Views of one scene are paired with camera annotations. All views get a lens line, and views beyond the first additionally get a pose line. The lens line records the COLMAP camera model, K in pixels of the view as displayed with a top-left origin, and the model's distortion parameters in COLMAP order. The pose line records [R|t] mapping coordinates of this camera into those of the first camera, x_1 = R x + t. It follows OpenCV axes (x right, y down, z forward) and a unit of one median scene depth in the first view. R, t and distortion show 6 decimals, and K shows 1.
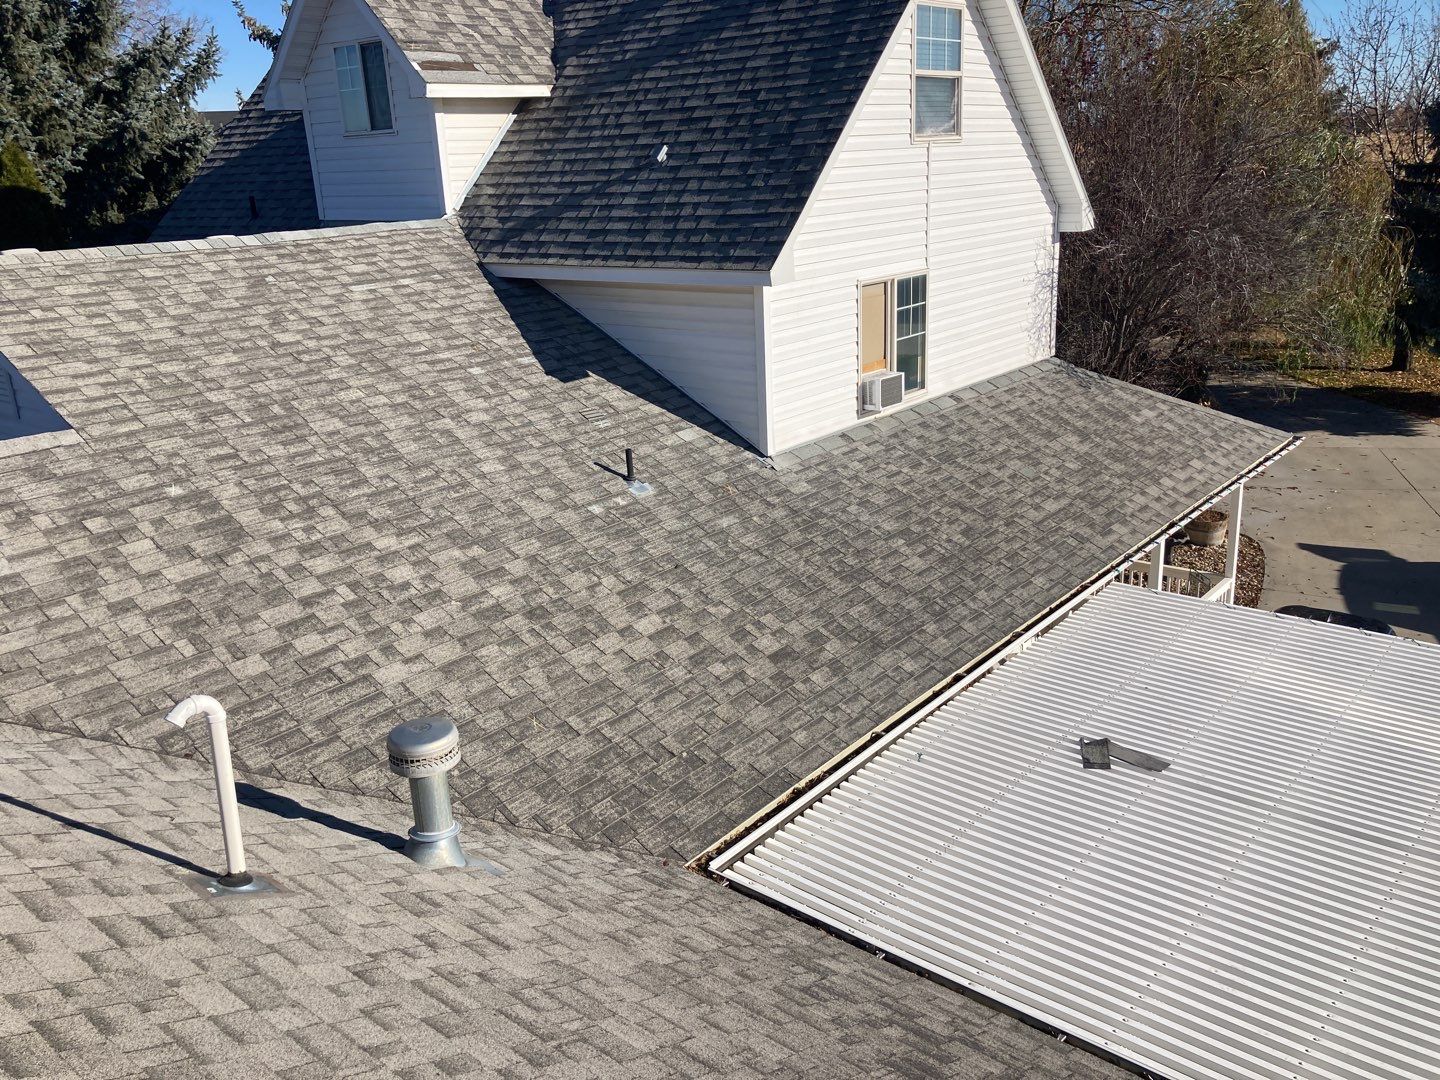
lens RADIAL K [[1173.3, 0, 728.6], [0, 1173.3, 536.4], [0, 0, 1]] dist [0.038940, -0.042485]
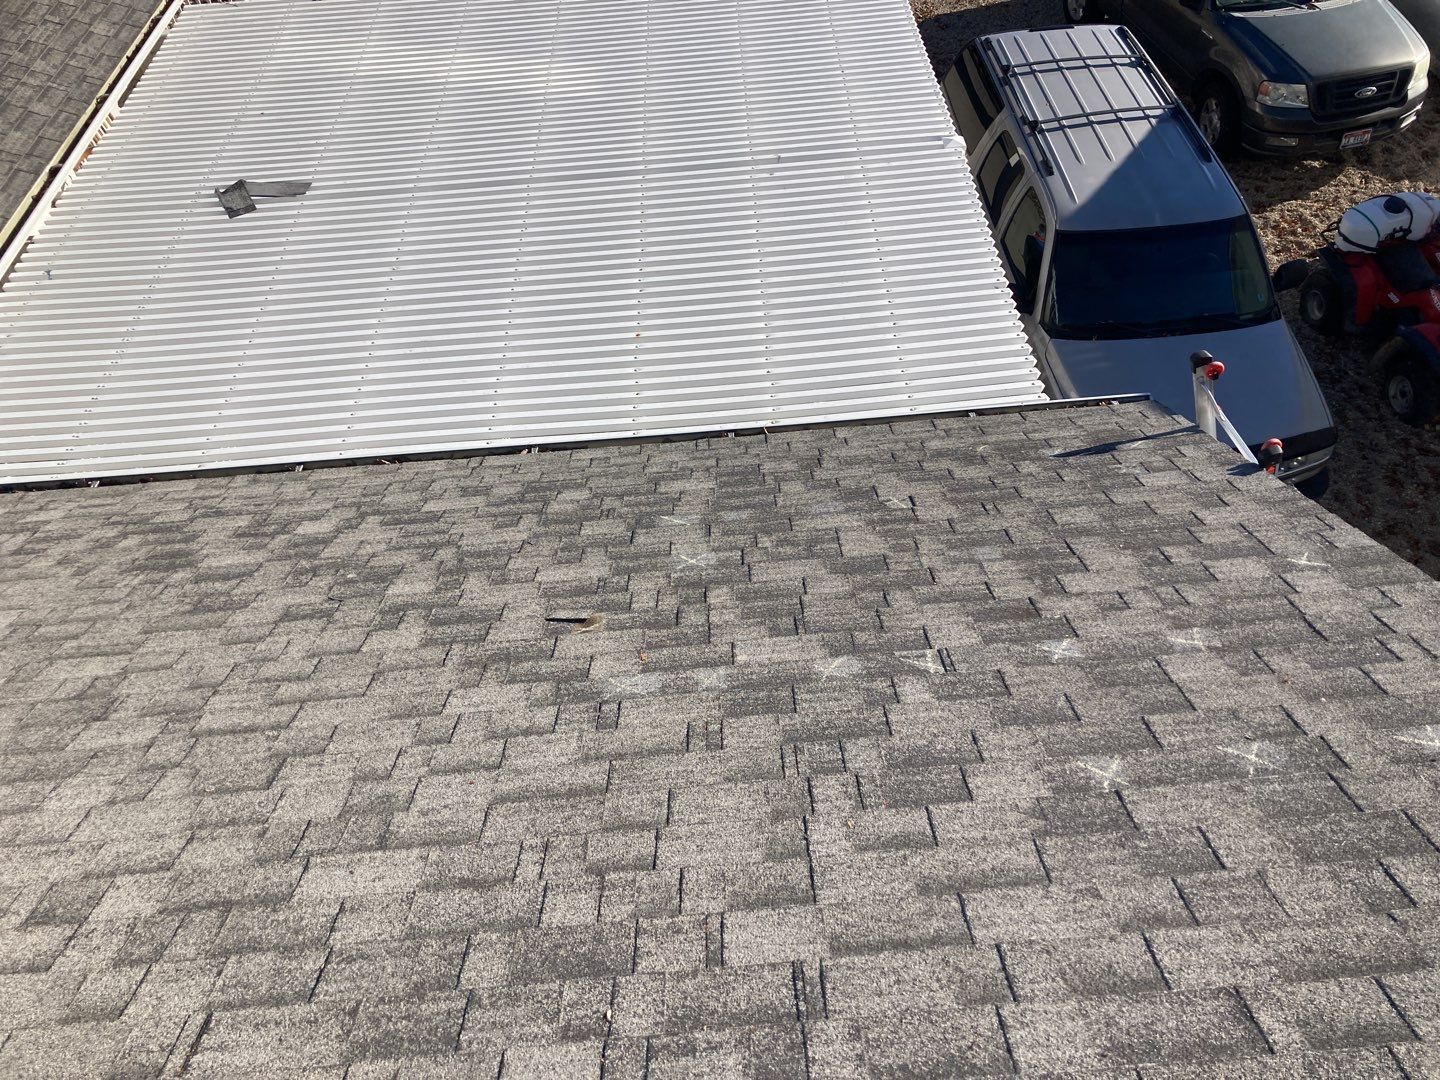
lens RADIAL K [[1173.3, 0, 748.3], [0, 1173.3, 539.2], [0, 0, 1]] dist [0.038940, -0.042485]
pose [[0.734051, -0.490711, 0.469437, 0.034537], [0.230389, 0.830224, 0.507592, 0.024423], [-0.638819, -0.264446, 0.722481, -0.018219]]
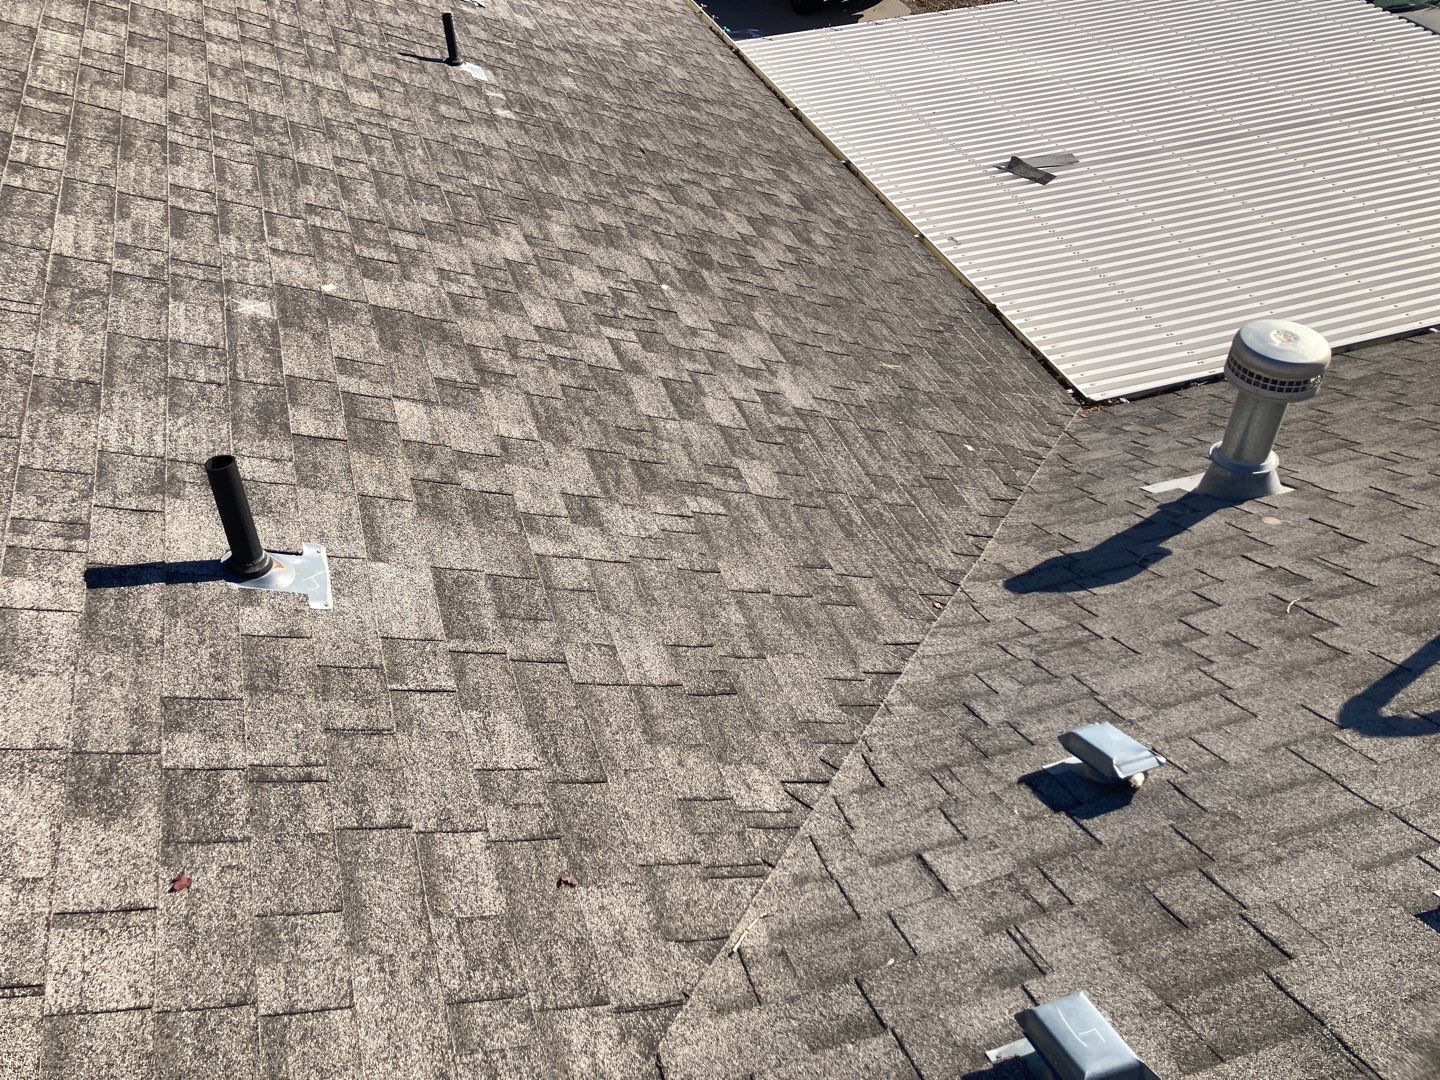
lens RADIAL K [[1169.4, 0, 692.3], [0, 1169.4, 530.5], [0, 0, 1]] dist [0.040716, -0.050515]
pose [[0.541304, -0.545436, 0.639914, -0.680606], [0.267550, 0.833228, 0.483888, -0.134200], [-0.797124, -0.090721, 0.596961, 0.561170]]
